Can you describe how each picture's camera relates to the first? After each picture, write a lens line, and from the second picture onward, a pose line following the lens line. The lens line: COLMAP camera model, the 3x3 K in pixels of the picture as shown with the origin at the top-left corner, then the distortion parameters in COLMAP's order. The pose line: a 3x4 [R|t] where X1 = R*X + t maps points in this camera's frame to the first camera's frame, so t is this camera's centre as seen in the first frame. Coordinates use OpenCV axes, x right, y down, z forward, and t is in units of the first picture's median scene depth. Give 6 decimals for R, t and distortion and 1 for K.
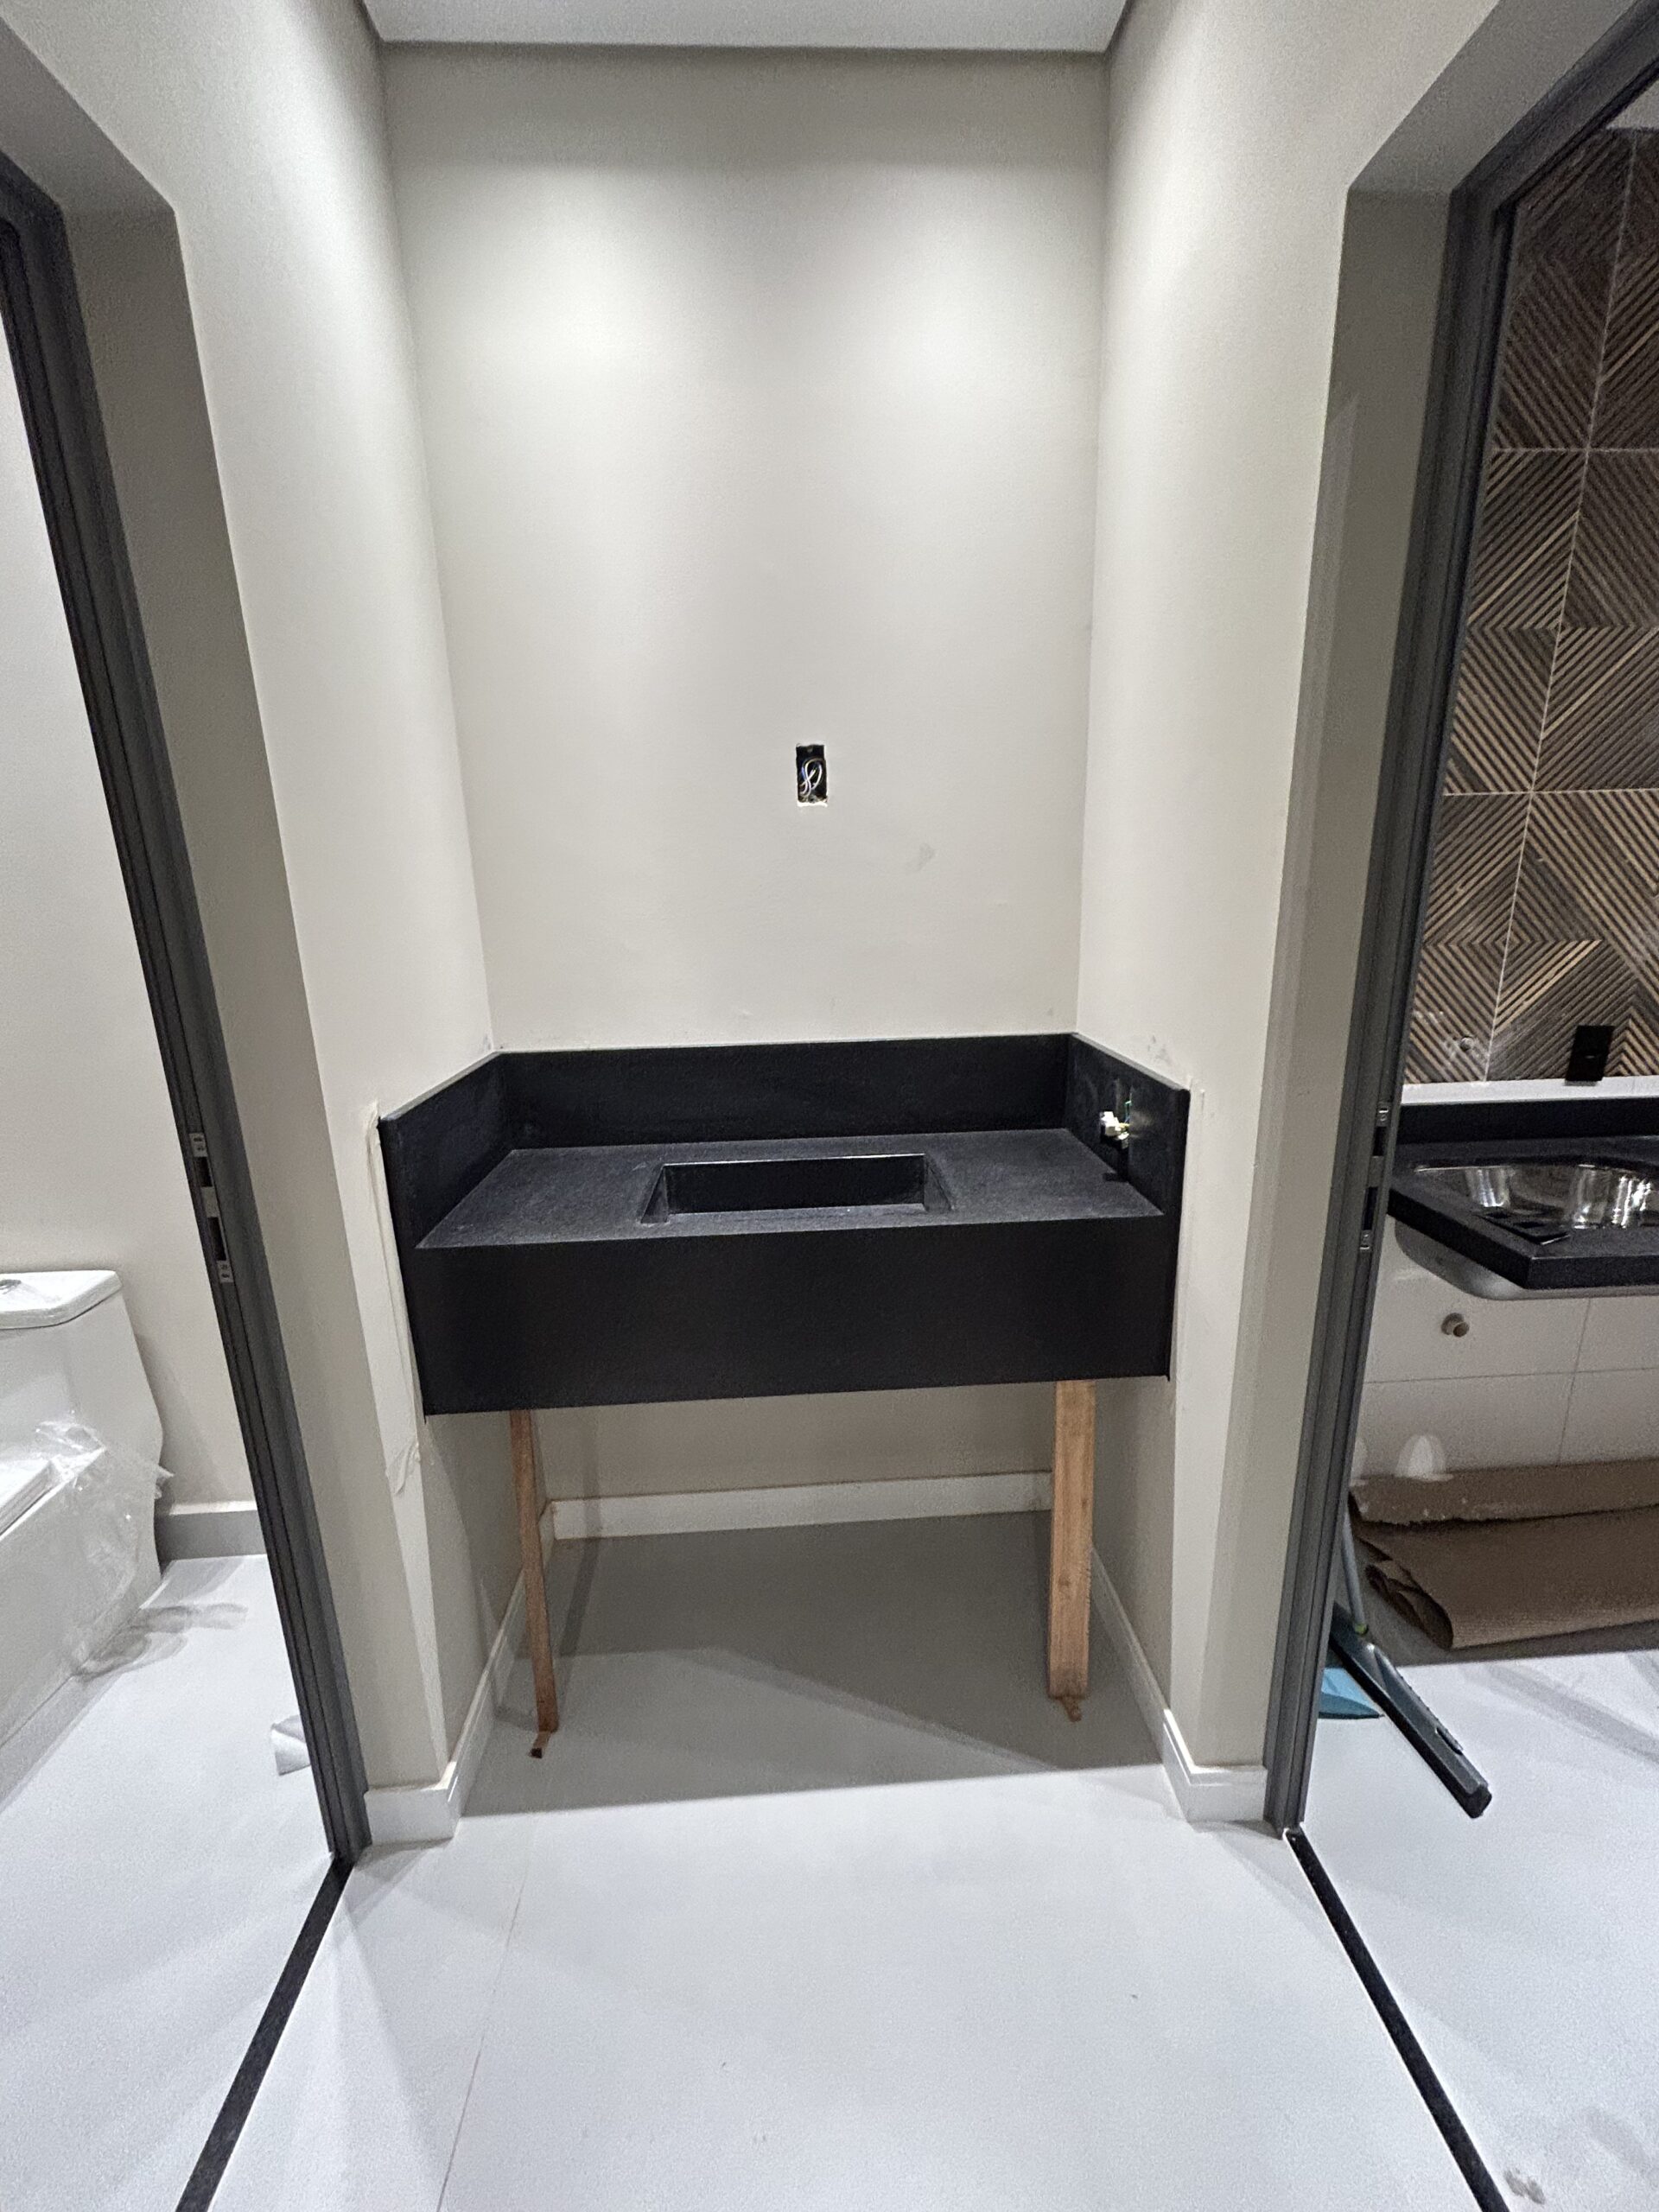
lens RADIAL K [[892.4, 0, 833.7], [0, 892.4, 1111.8], [0, 0, 1]] dist [0.000655, 0.001225]
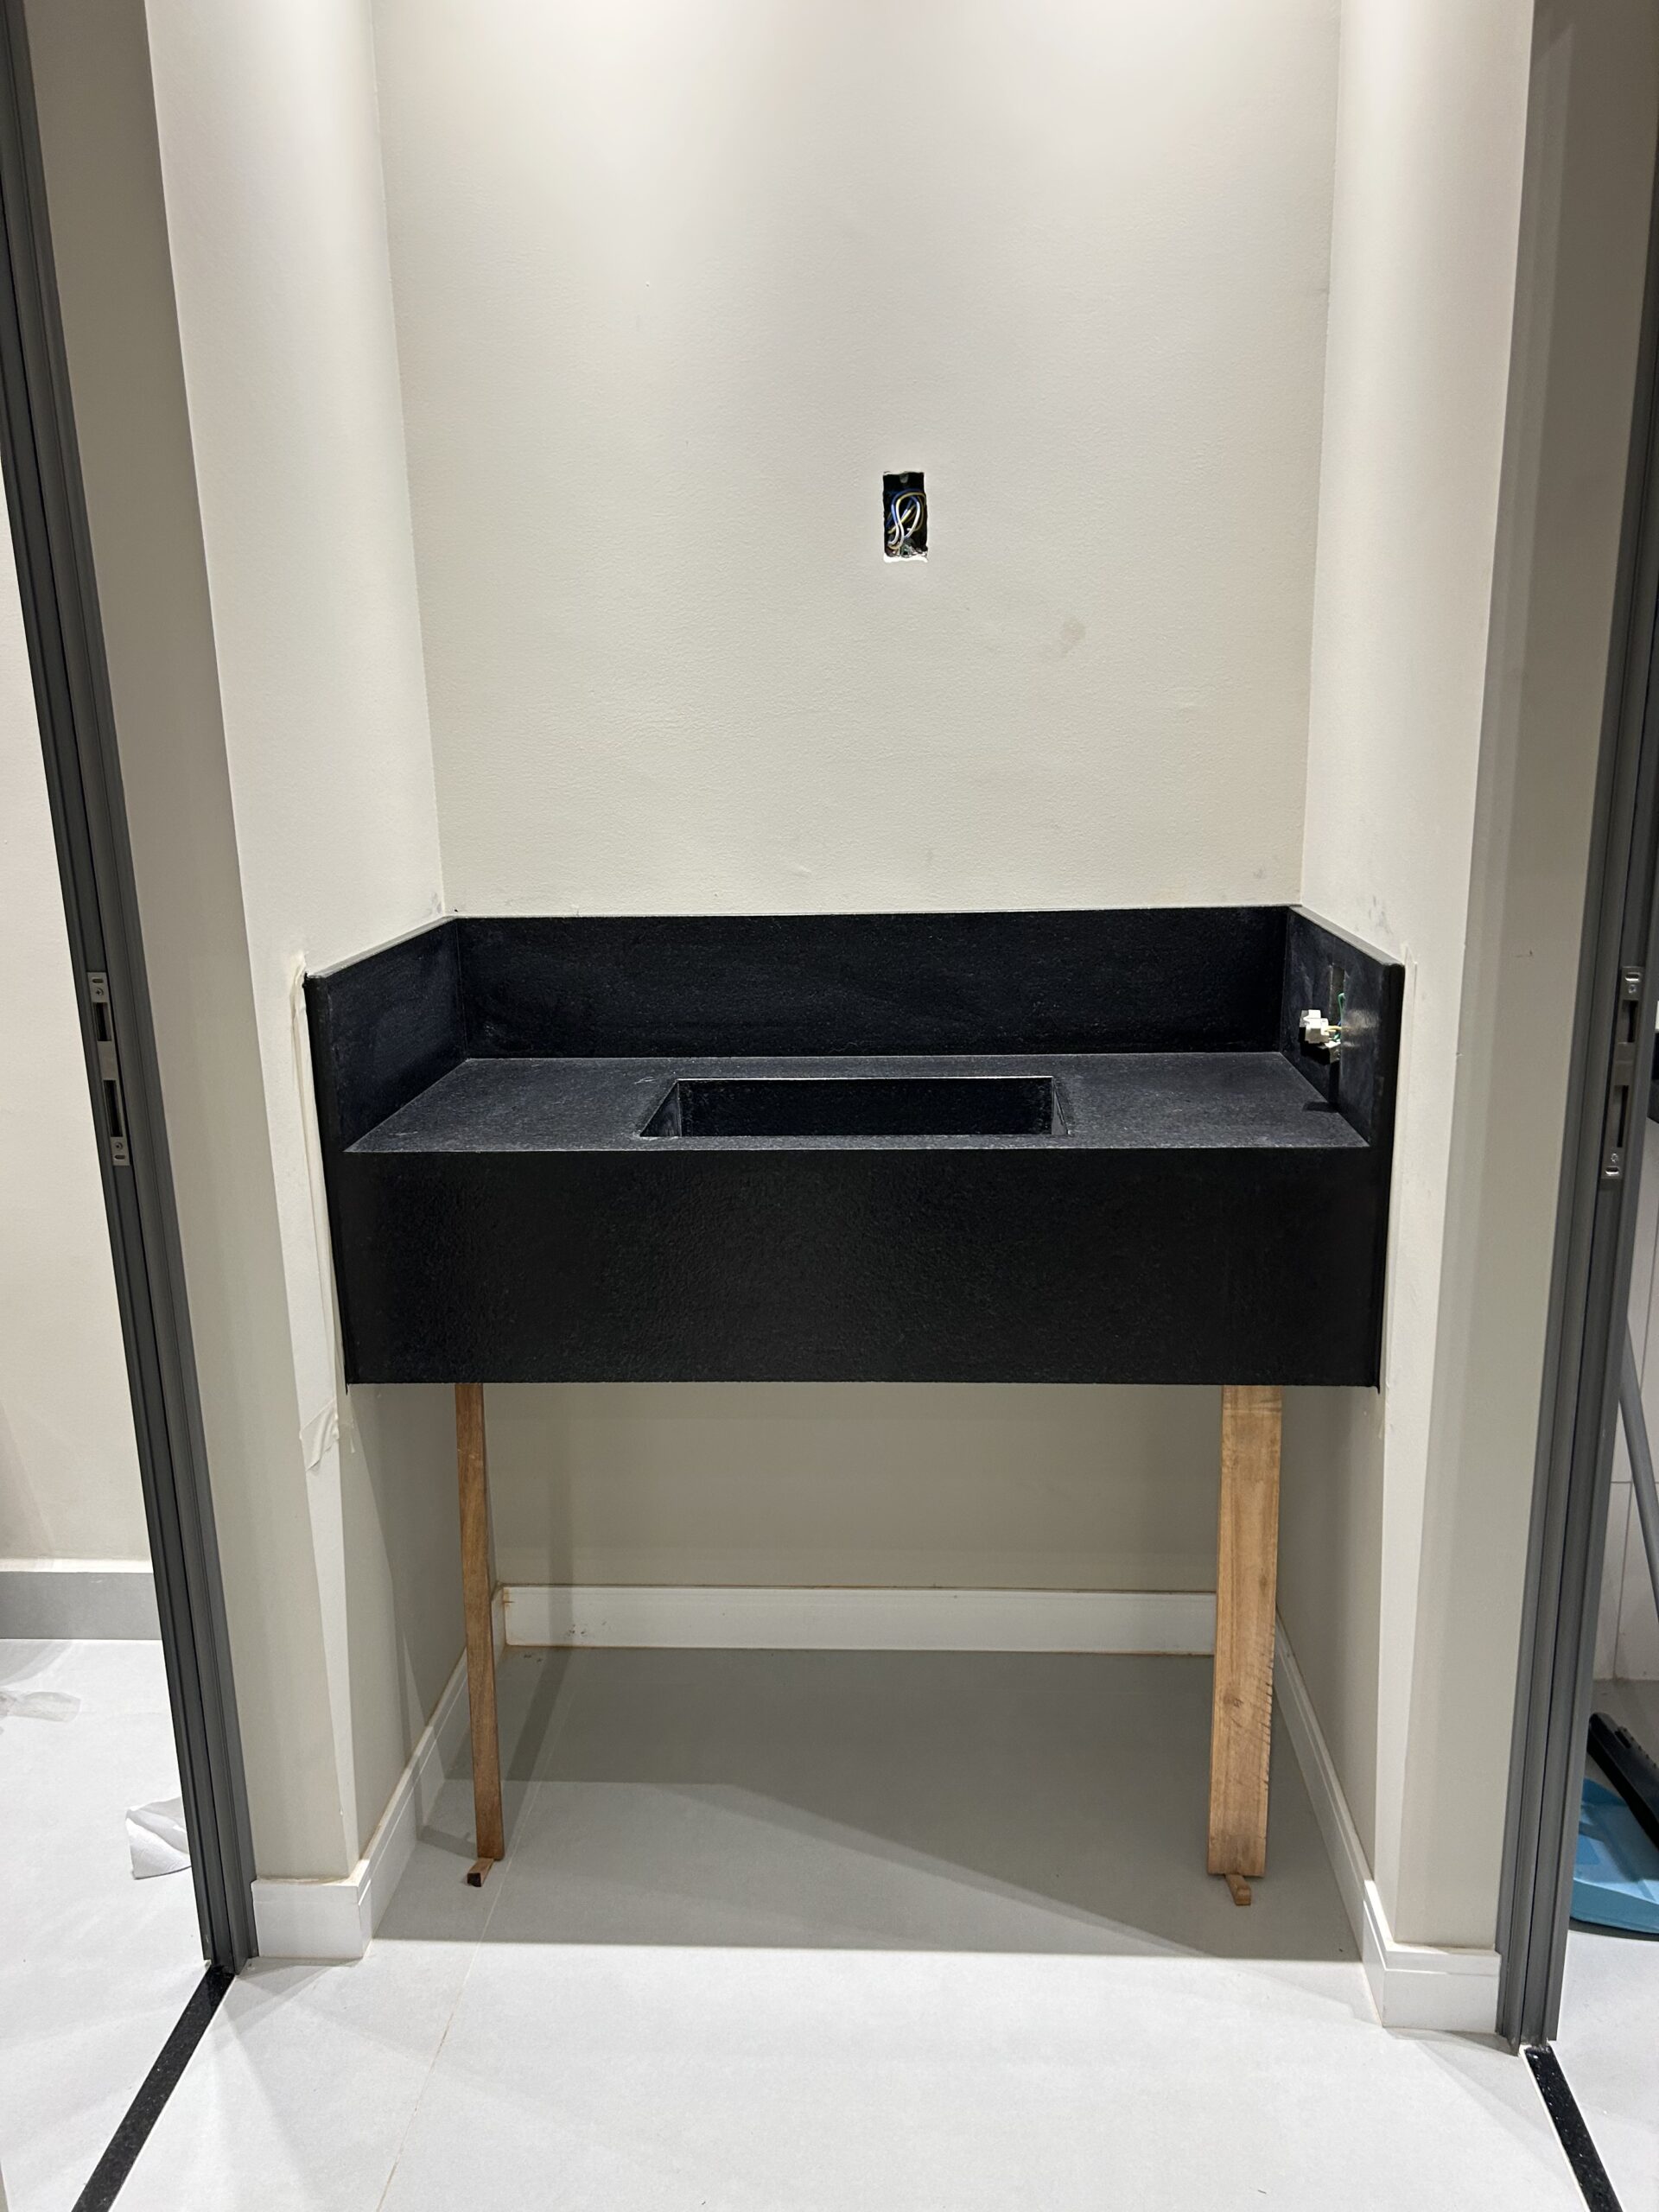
lens RADIAL K [[1666.8, 0, 851.8], [0, 1666.8, 1143.0], [0, 0, 1]] dist [0.054211, -0.054277]
pose [[0.993808, 0.033557, -0.105919, 0.094343], [-0.032808, 0.999423, 0.008804, 0.102824], [0.106153, -0.005275, 0.994336, -0.316548]]
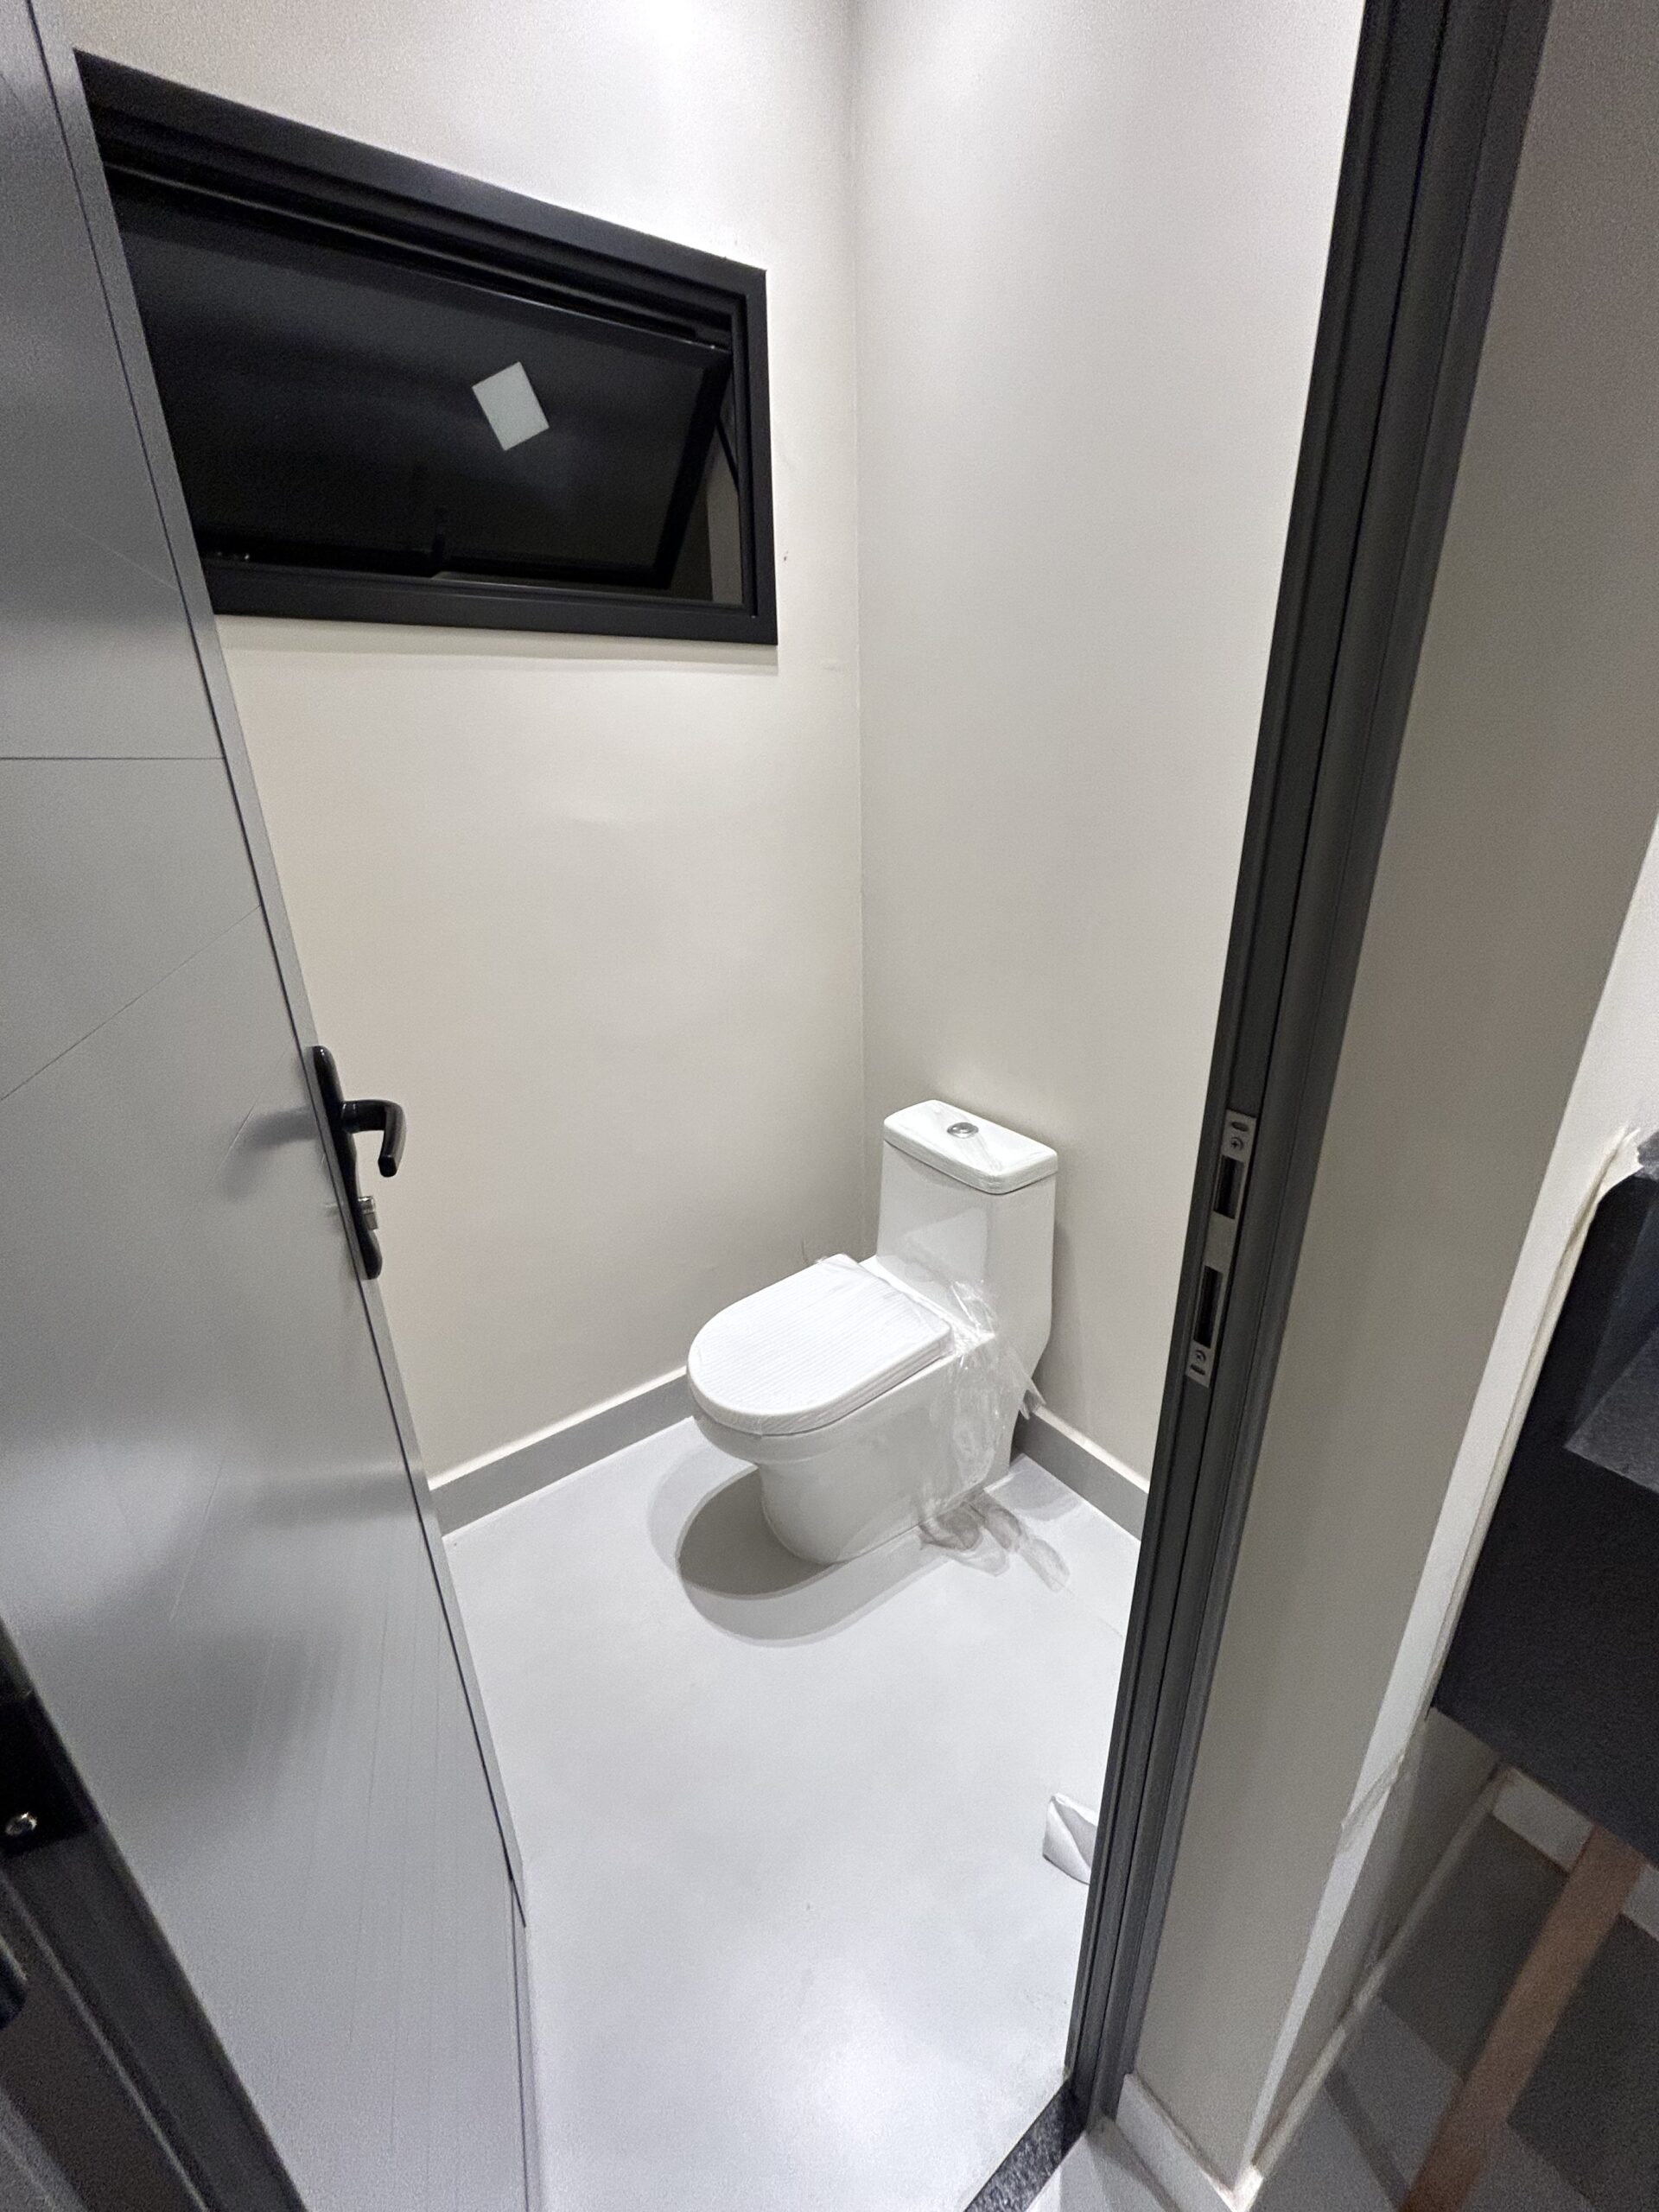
lens RADIAL K [[892.4, 0, 837.0], [0, 892.4, 1106.5], [0, 0, 1]] dist [0.000655, 0.001225]
pose [[0.557270, 0.324692, -0.764215, -0.333914], [-0.200440, 0.945759, 0.255663, -0.044092], [0.805775, 0.010706, 0.592125, 0.381238]]
